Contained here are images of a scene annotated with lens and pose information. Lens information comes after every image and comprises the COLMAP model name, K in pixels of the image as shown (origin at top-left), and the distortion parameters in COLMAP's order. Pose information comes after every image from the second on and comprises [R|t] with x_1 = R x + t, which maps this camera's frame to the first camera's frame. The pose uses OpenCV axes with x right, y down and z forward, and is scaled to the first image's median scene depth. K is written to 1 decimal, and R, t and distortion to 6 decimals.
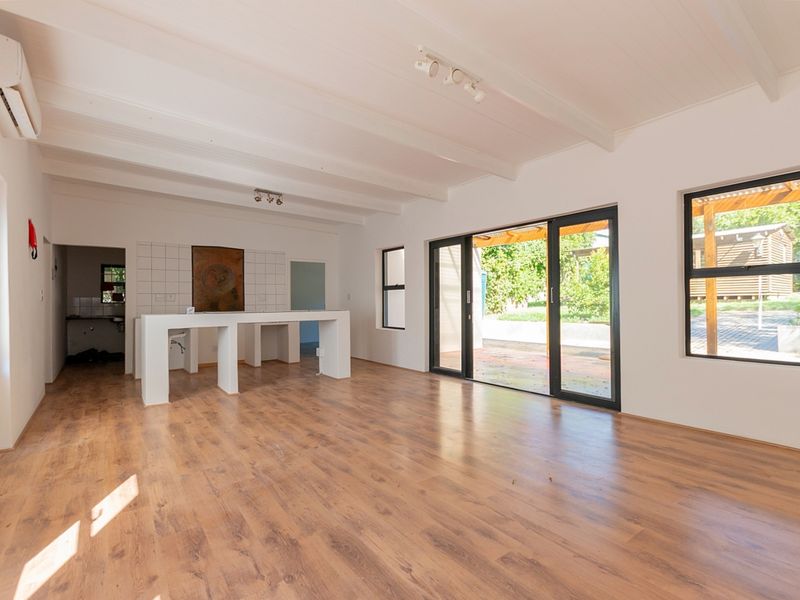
lens RADIAL K [[393.2, 0, 400.0], [0, 393.2, 300.0], [0, 0, 1]] dist [0.003247, 0.000056]
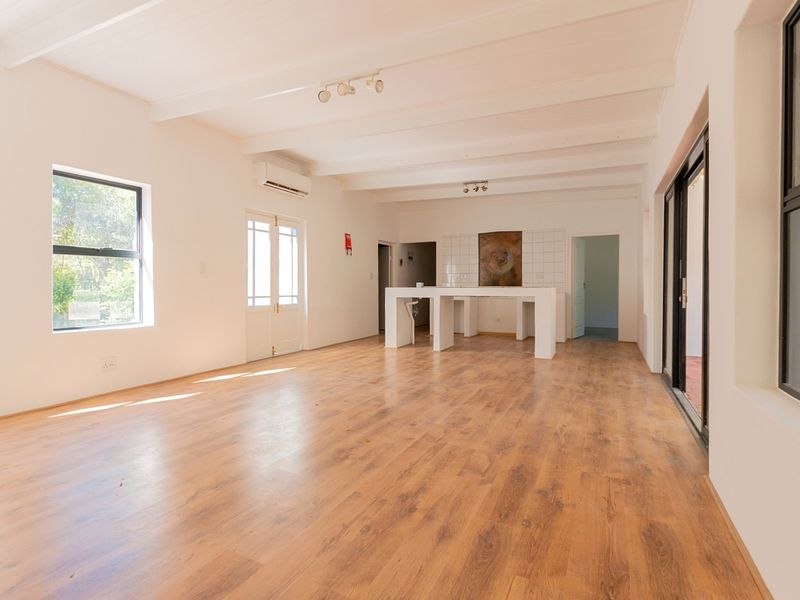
lens RADIAL K [[406.8, 0, 400.0], [0, 406.8, 300.0], [0, 0, 1]] dist [0.002032, 0.000251]
pose [[0.444291, 0.039009, -0.895033, 0.500016], [0.000551, 0.999040, 0.043815, 0.011601], [0.895882, -0.019959, 0.443843, 0.218368]]
